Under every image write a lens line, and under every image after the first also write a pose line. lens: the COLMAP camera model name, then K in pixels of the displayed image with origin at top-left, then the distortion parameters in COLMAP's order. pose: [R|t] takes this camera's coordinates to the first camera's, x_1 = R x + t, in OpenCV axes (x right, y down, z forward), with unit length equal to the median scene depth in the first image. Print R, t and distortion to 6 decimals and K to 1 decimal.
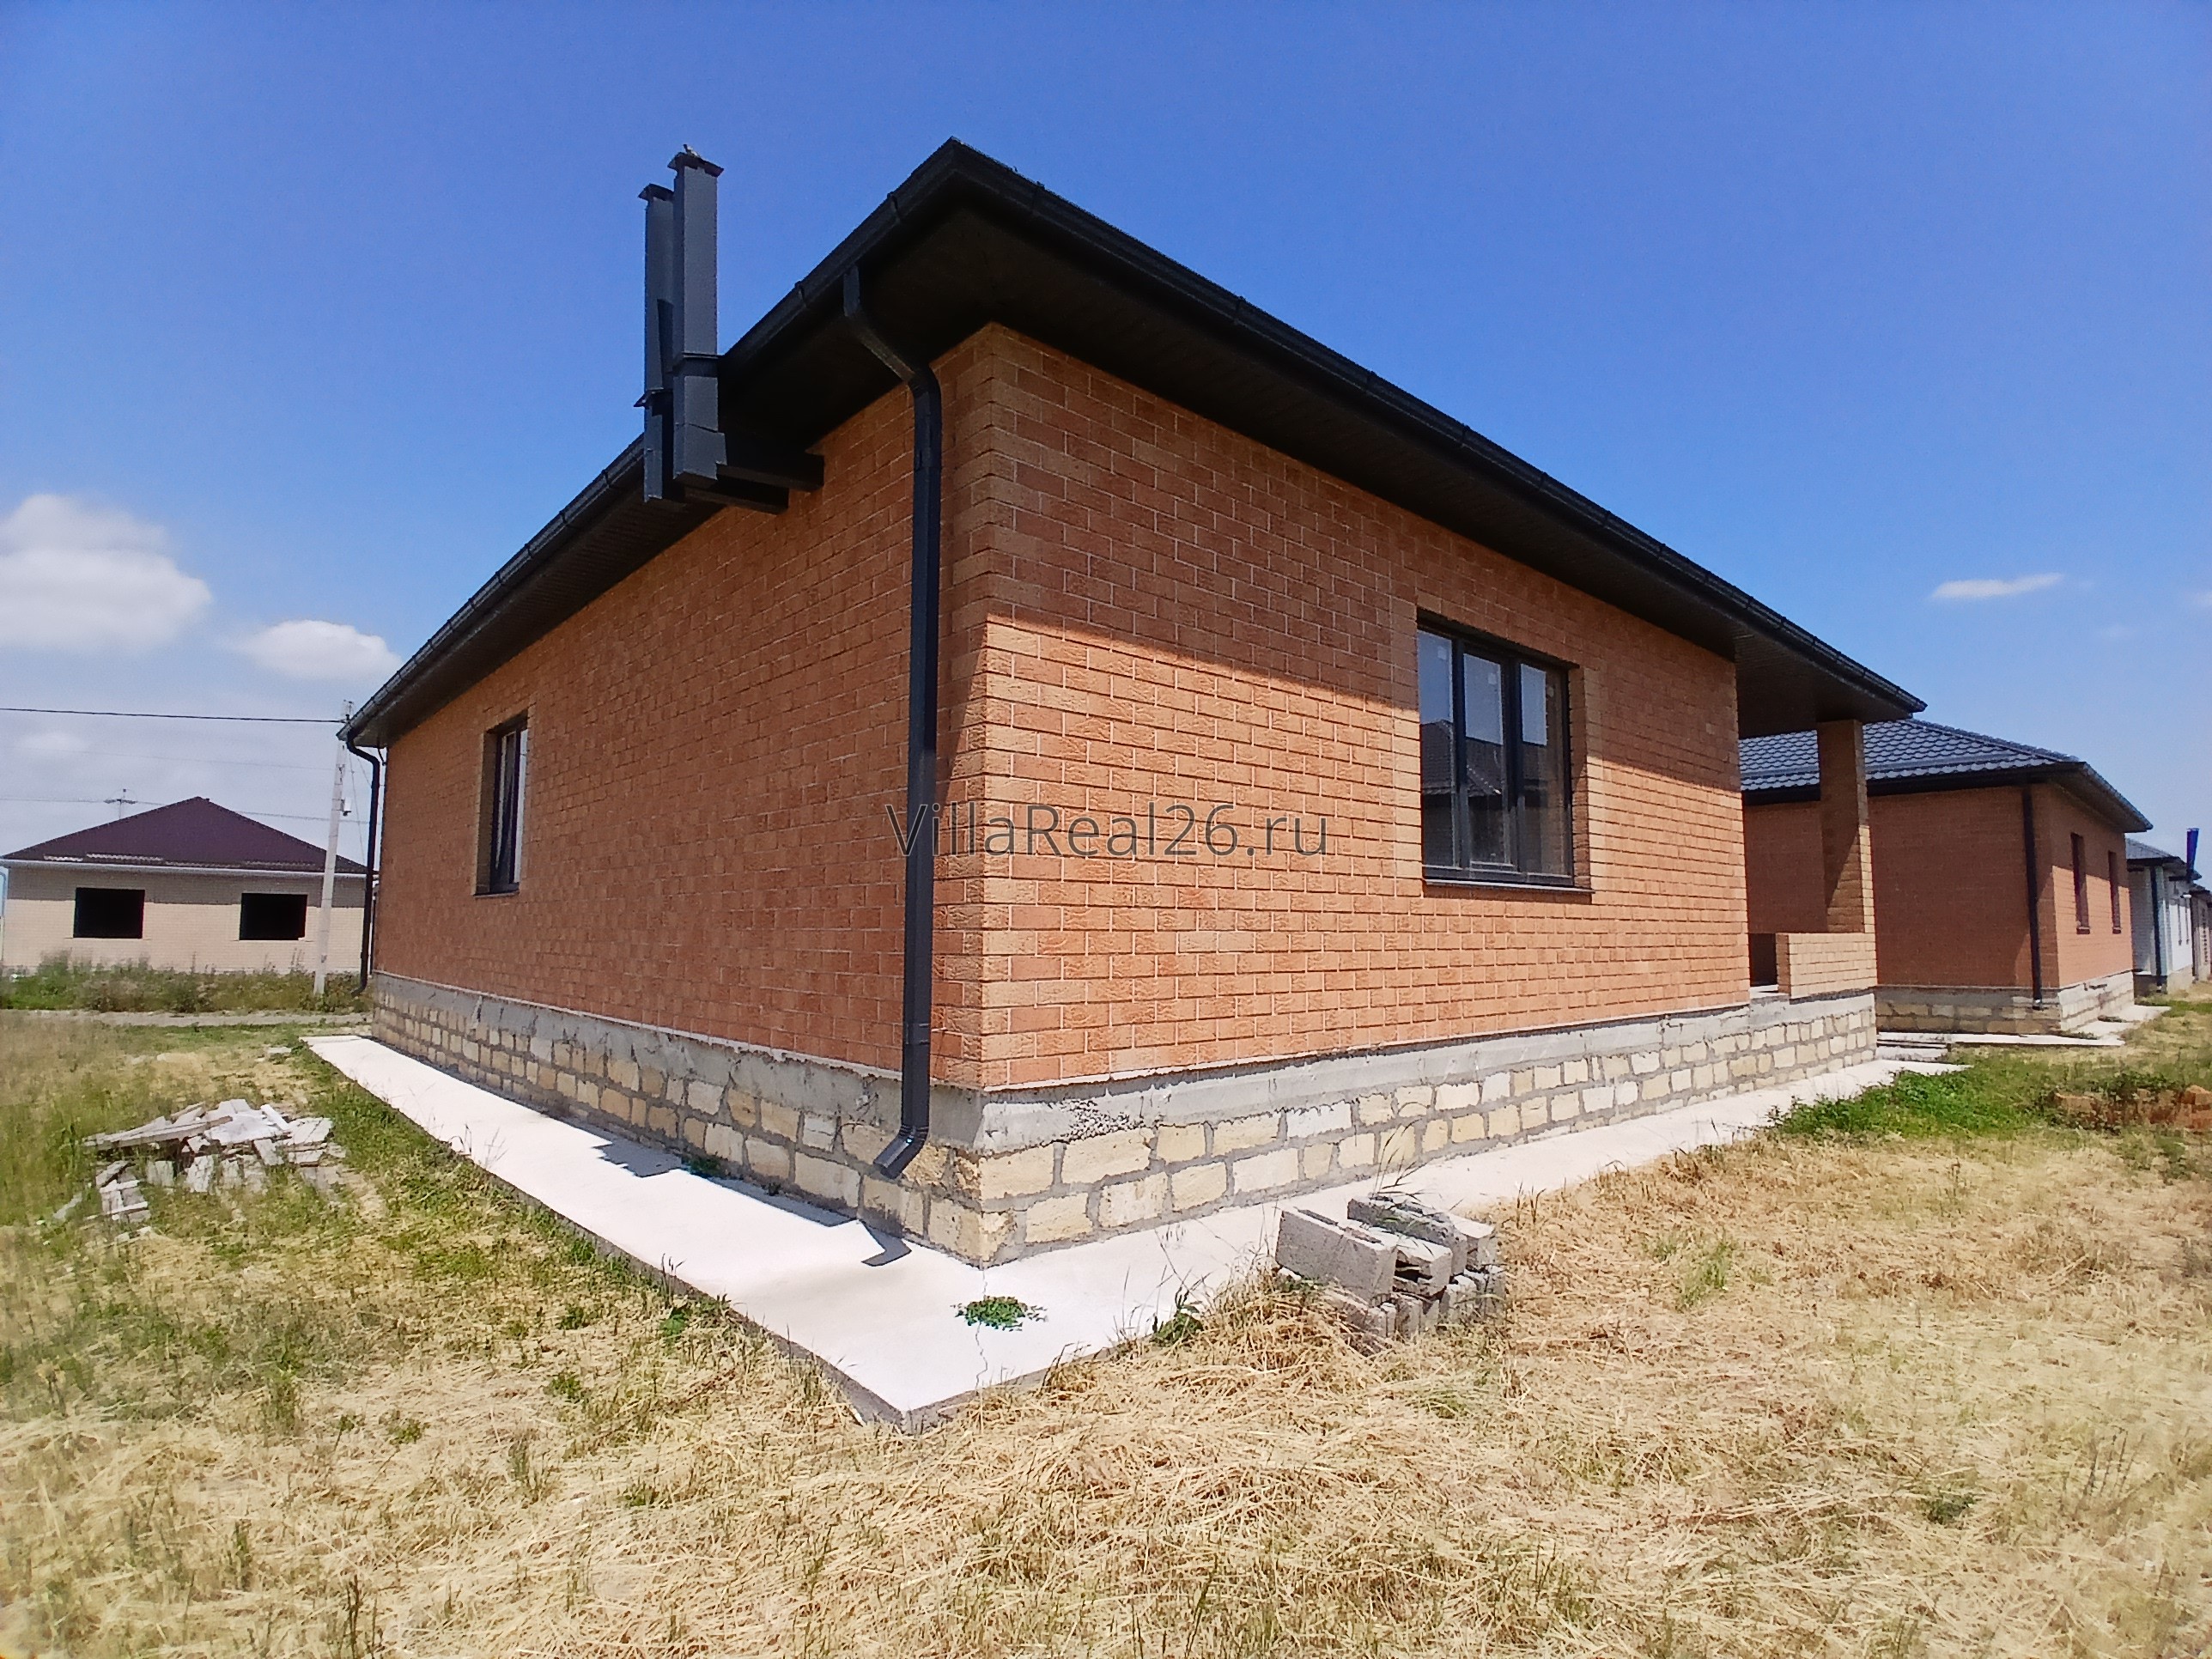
lens RADIAL K [[1104.1, 0, 1120.2], [0, 1104.1, 835.2], [0, 0, 1]] dist [-0.011265, -0.035180]
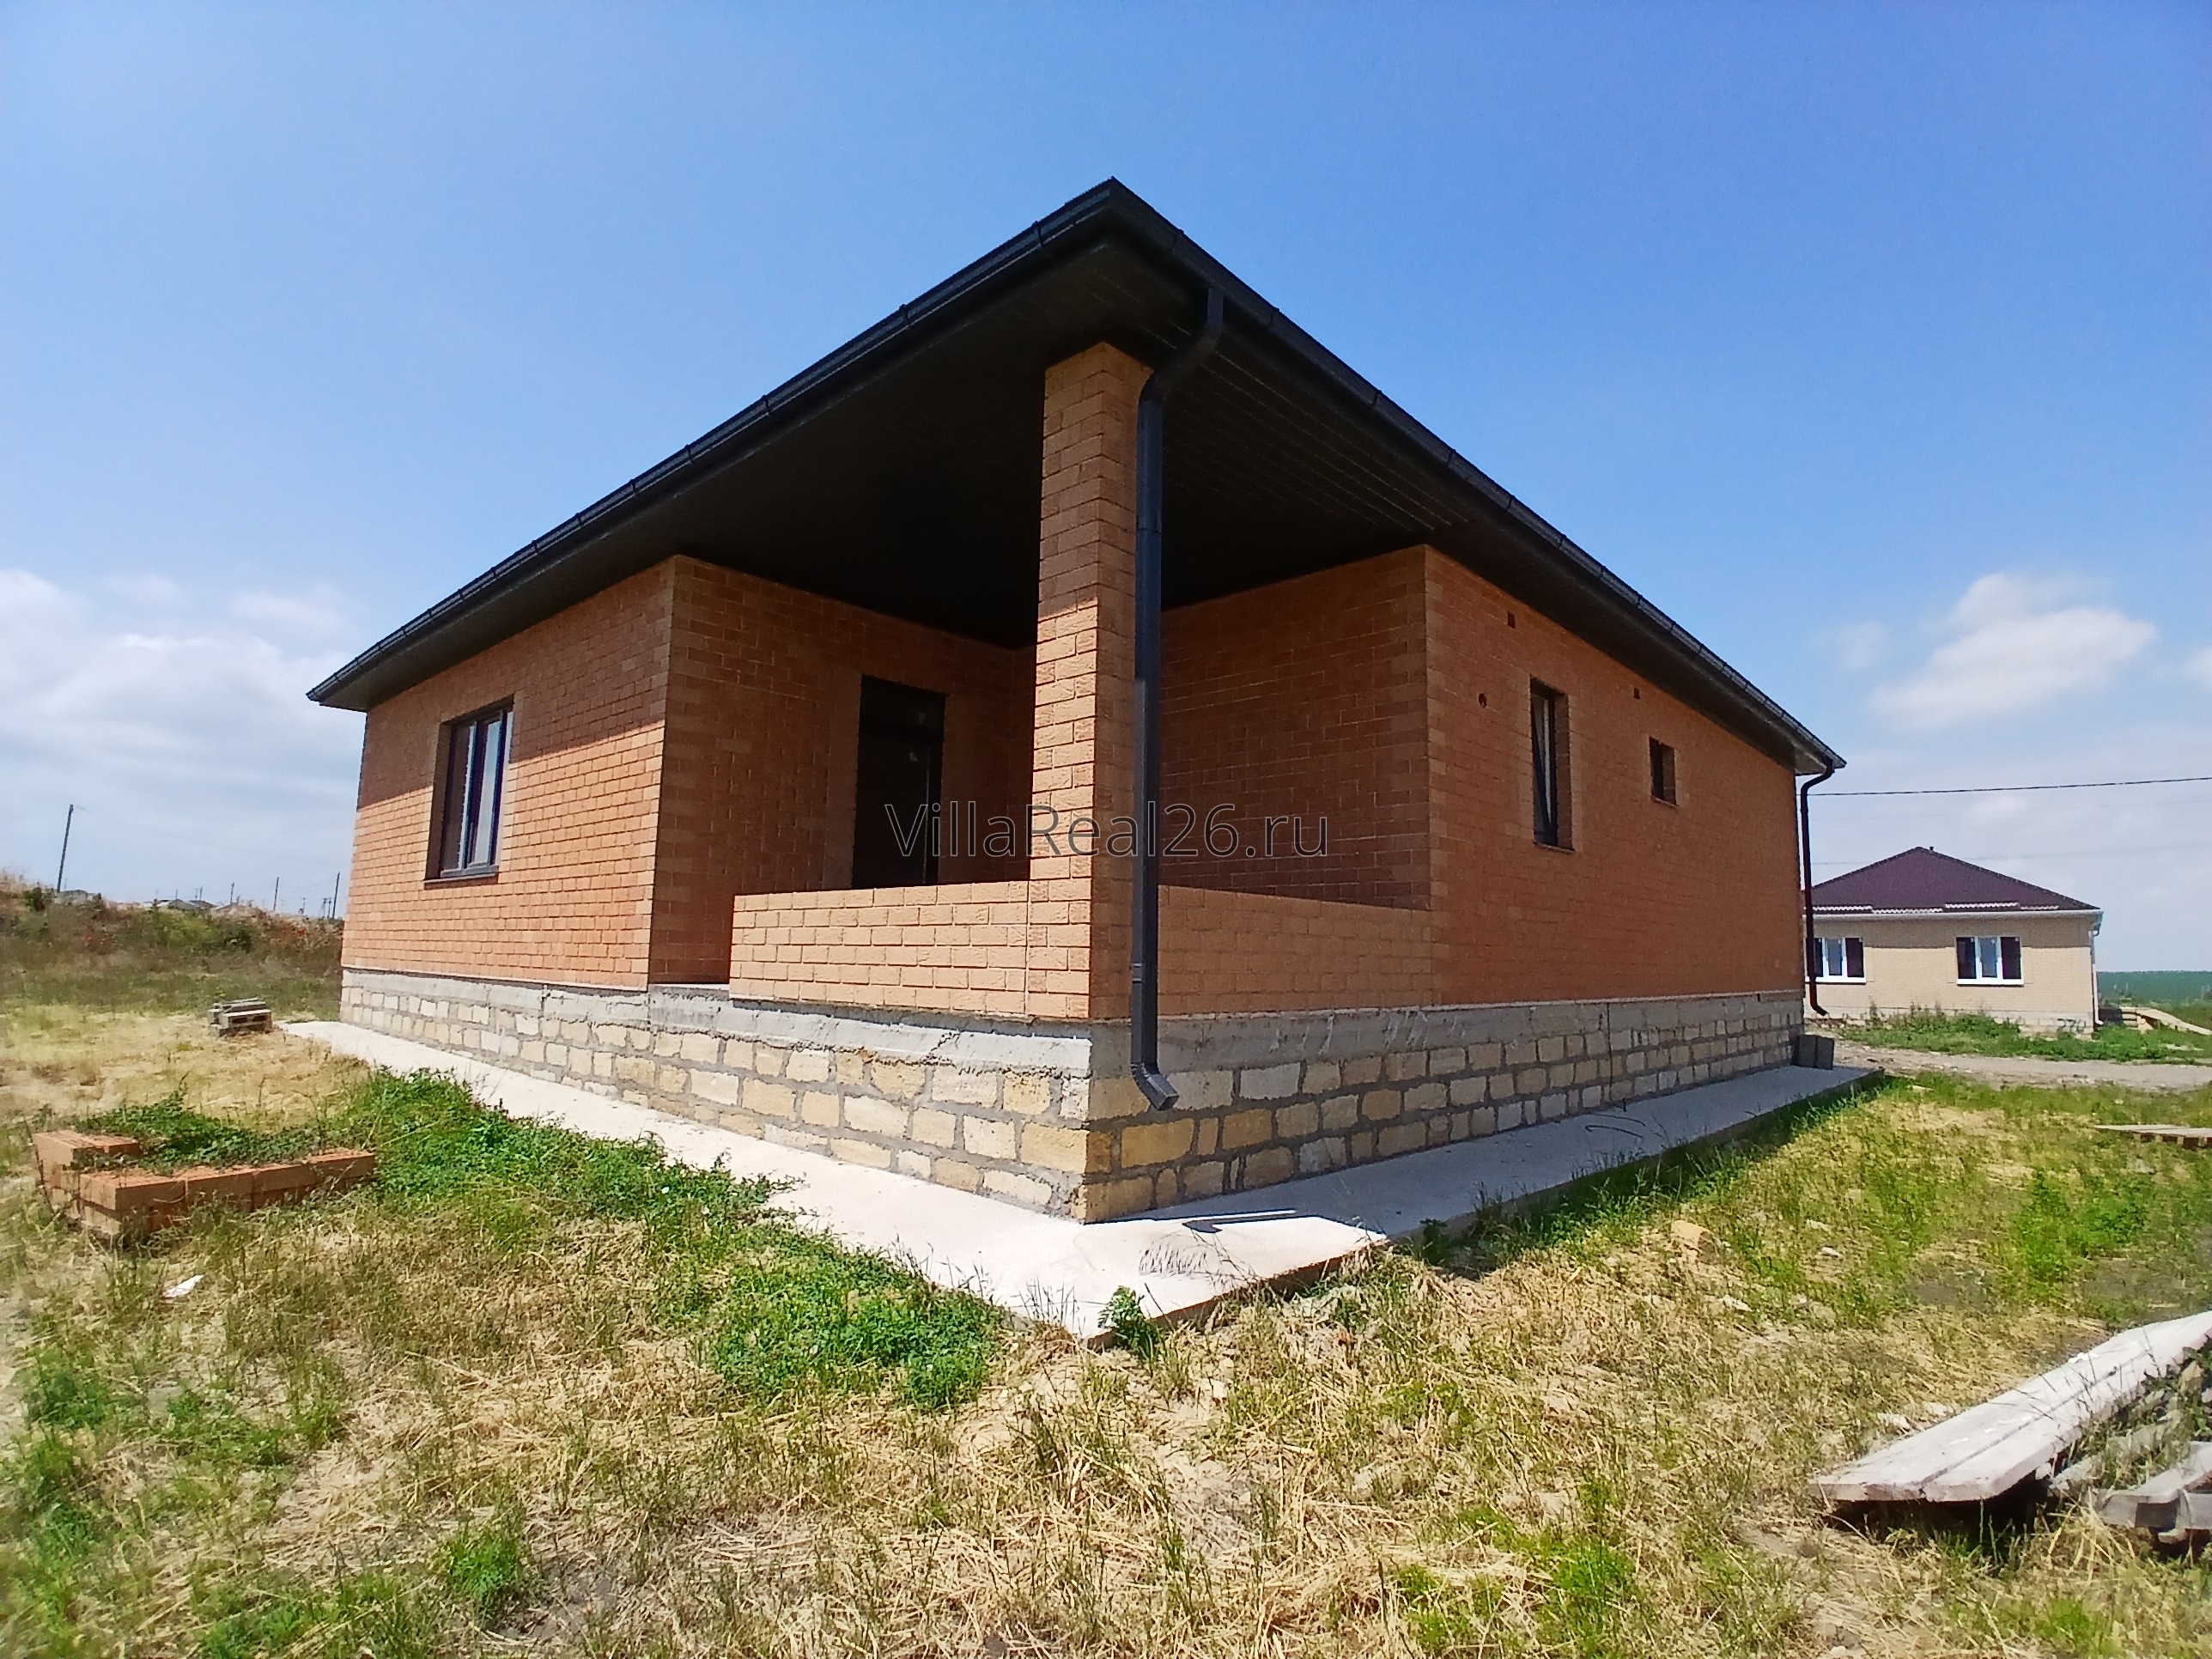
lens RADIAL K [[1104.1, 0, 1109.7], [0, 1104.1, 836.2], [0, 0, 1]] dist [-0.011265, -0.035180]
pose [[0.092941, -0.112785, -0.989263, 1.531865], [0.069324, 0.991885, -0.106571, 0.168045], [0.993255, -0.058675, 0.100006, 1.391815]]
